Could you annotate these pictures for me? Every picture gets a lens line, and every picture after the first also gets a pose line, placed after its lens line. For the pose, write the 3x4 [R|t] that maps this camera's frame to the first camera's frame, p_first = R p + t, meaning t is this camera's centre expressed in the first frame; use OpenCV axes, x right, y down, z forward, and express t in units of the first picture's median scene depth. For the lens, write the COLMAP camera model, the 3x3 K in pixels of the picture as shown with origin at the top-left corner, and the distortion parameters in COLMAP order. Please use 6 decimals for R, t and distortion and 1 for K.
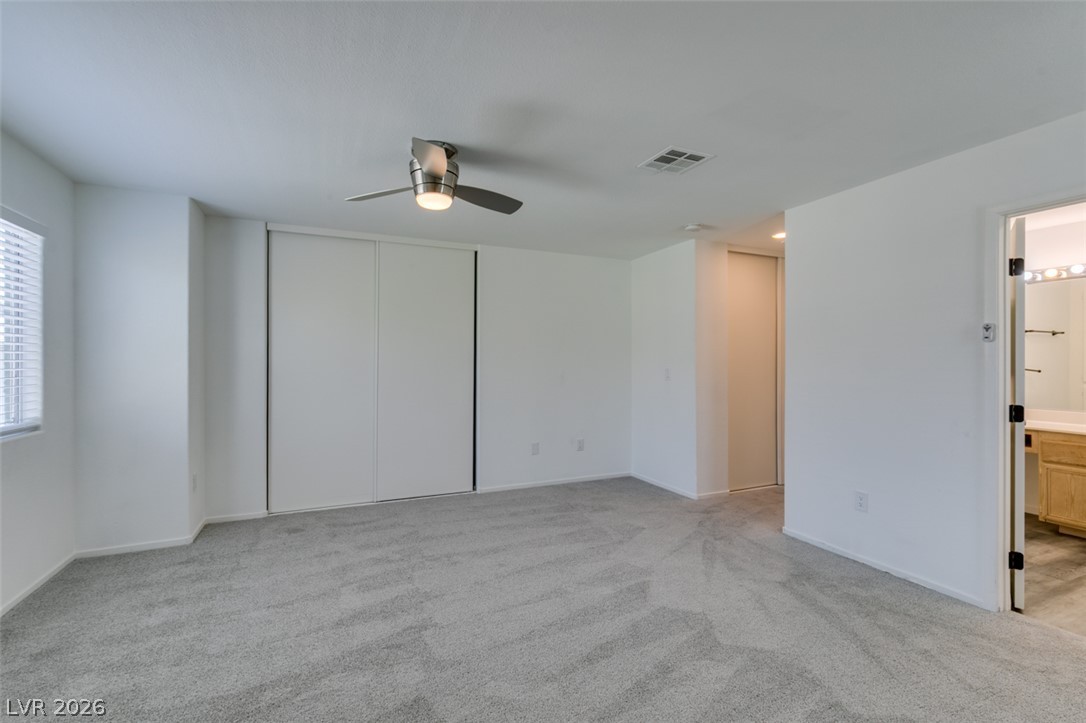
lens RADIAL K [[485.4, 0, 540.4], [0, 485.4, 363.9], [0, 0, 1]] dist [0.001735, -0.000463]
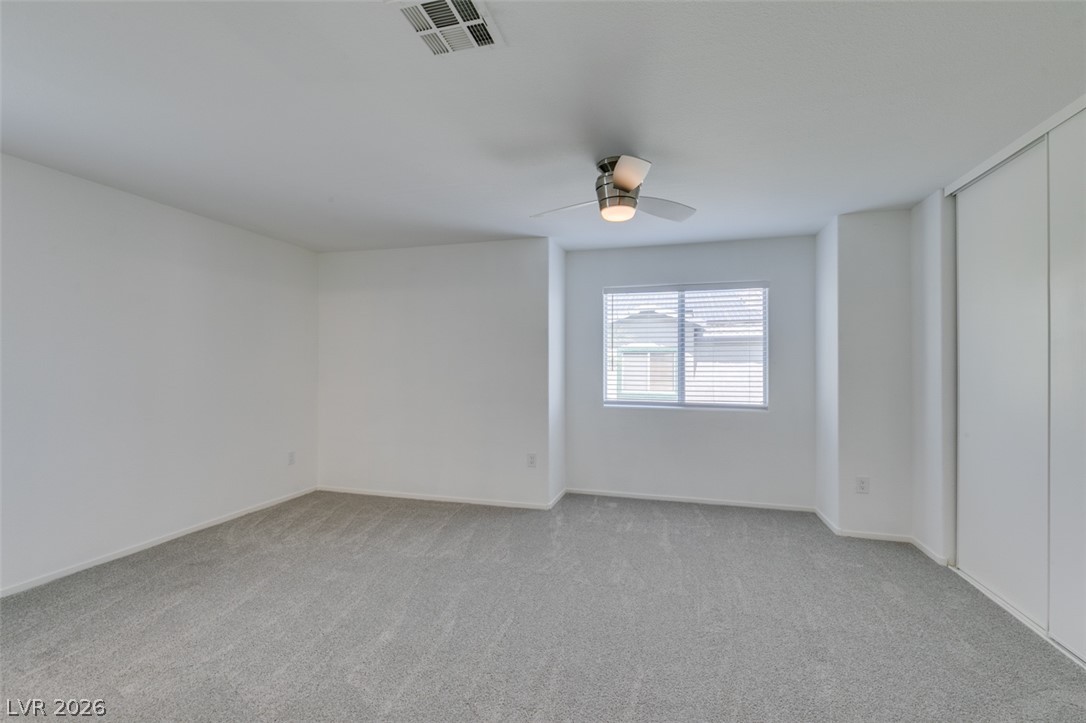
lens RADIAL K [[485.4, 0, 540.4], [0, 485.4, 363.9], [0, 0, 1]] dist [0.001735, -0.000463]
pose [[-0.643681, -0.007869, -0.765253, 0.442149], [-0.003047, 0.999966, -0.007720, 0.000824], [0.765288, -0.002638, -0.643683, 0.990577]]
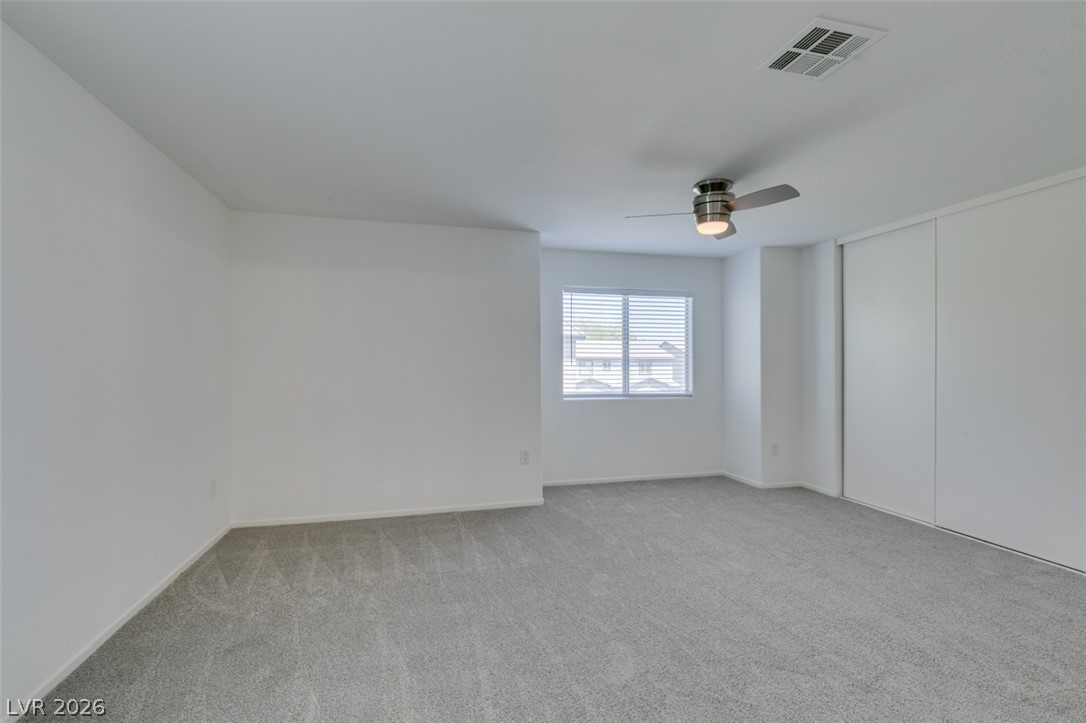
lens RADIAL K [[487.1, 0, 538.8], [0, 487.1, 363.6], [0, 0, 1]] dist [-0.003032, -0.000827]
pose [[-0.169040, 0.002231, -0.985607, 0.669012], [-0.000800, 0.999997, 0.002401, -0.001037], [0.985609, 0.001195, -0.169037, 0.497730]]
